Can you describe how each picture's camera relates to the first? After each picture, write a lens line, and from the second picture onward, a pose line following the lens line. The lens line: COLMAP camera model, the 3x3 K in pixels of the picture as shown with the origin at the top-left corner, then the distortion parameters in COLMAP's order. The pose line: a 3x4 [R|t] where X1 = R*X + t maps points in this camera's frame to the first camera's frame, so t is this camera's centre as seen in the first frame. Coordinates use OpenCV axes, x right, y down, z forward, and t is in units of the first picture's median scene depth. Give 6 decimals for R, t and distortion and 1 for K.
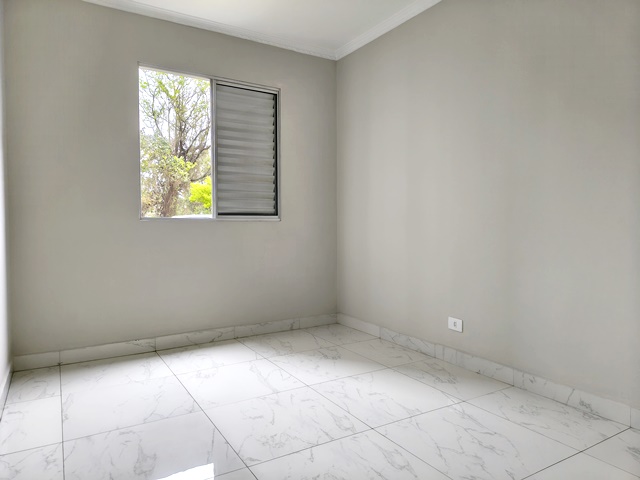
lens RADIAL K [[435.7, 0, 318.2], [0, 435.7, 236.1], [0, 0, 1]] dist [0.021000, -0.007483]
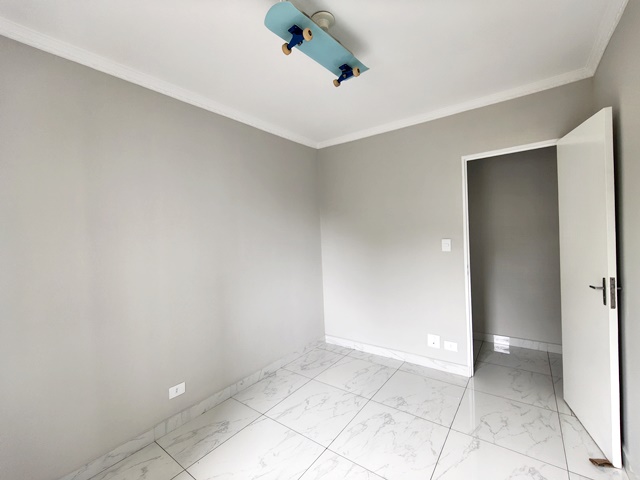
lens RADIAL K [[273.1, 0, 322.9], [0, 273.1, 239.0], [0, 0, 1]] dist [0.002512, -0.001626]
pose [[-0.376919, 0.006003, 0.926227, -0.534080], [0.075509, 0.996850, 0.024267, -0.194091], [-0.923163, 0.079086, -0.376185, 1.003396]]
